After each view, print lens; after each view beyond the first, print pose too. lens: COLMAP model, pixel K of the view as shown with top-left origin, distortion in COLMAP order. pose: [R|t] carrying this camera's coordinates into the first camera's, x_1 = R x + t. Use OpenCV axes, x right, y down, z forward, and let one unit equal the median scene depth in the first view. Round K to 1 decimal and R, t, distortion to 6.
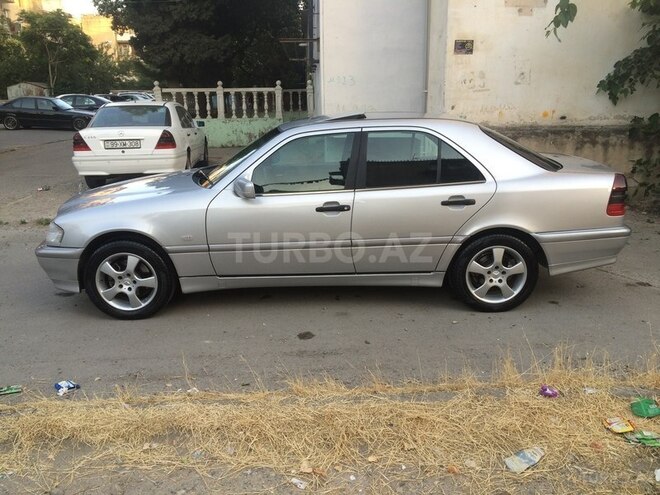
lens RADIAL K [[566.6, 0, 332.2], [0, 566.6, 244.9], [0, 0, 1]] dist [0.057043, -0.032599]
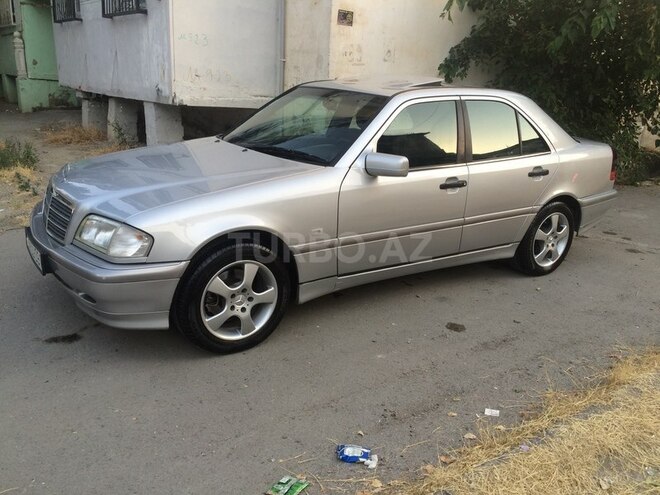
lens RADIAL K [[566.6, 0, 330.1], [0, 566.6, 246.8], [0, 0, 1]] dist [0.057043, -0.032599]
pose [[0.821675, -0.105387, 0.560128, -0.661363], [0.081047, 0.994374, 0.068198, -0.041965], [-0.564164, -0.010640, 0.825594, 0.347154]]
